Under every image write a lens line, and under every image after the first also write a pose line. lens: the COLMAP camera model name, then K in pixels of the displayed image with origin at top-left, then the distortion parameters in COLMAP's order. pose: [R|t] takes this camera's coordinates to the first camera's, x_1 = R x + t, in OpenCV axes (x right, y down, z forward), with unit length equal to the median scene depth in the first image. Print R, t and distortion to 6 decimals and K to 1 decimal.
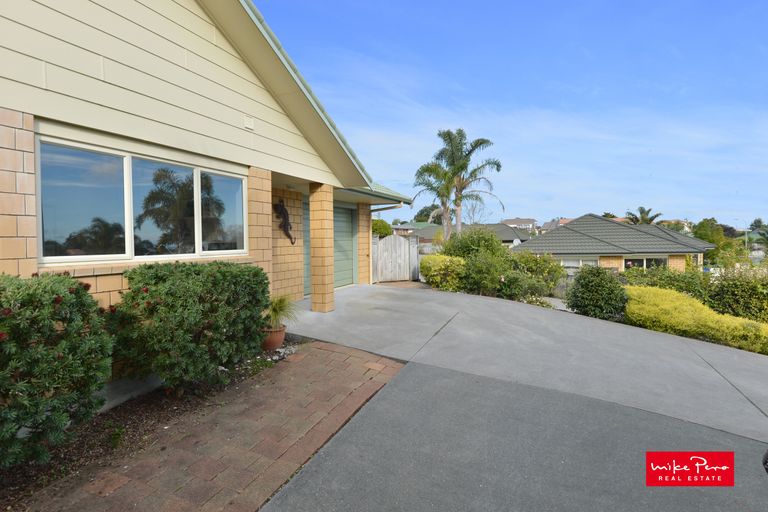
lens RADIAL K [[432.7, 0, 384.0], [0, 432.7, 256.0], [0, 0, 1]] dist [0.001281, 0.000294]
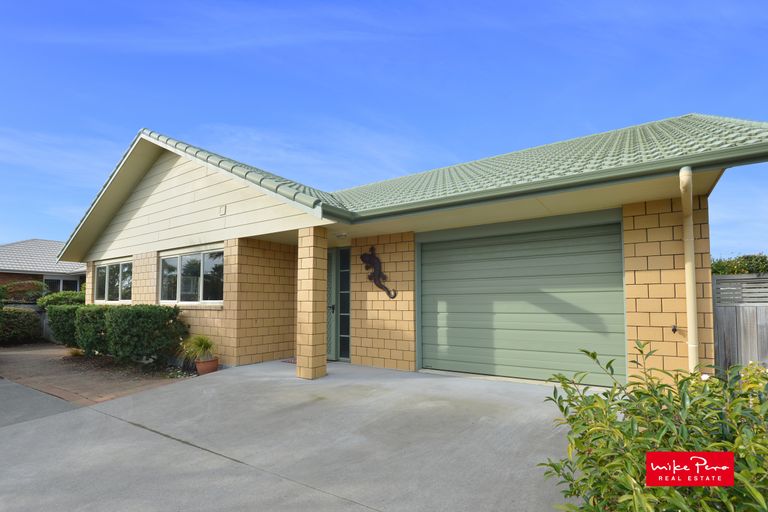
lens RADIAL K [[376.2, 0, 383.1], [0, 376.2, 284.4], [0, 0, 1]] dist [-0.019887, -0.001275]
pose [[-0.216982, -0.040766, -0.975324, 0.509301], [-0.037100, 0.998750, -0.033491, -0.029573], [0.975470, 0.028918, -0.218224, 1.192374]]
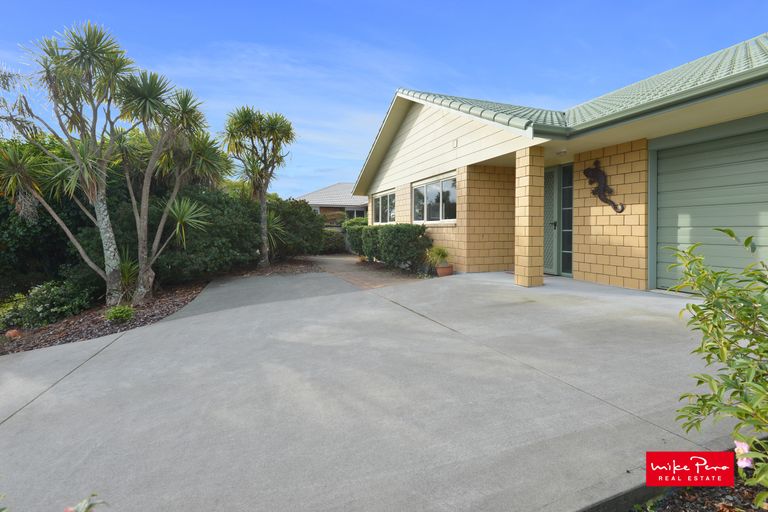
lens RADIAL K [[362.6, 0, 385.1], [0, 362.6, 234.1], [0, 0, 1]] dist [-0.001512, -0.000503]
pose [[-0.755368, 0.011348, -0.655203, 0.556091], [-0.024536, 0.998659, 0.045584, -0.007866], [0.654841, 0.050509, -0.754077, 1.275162]]
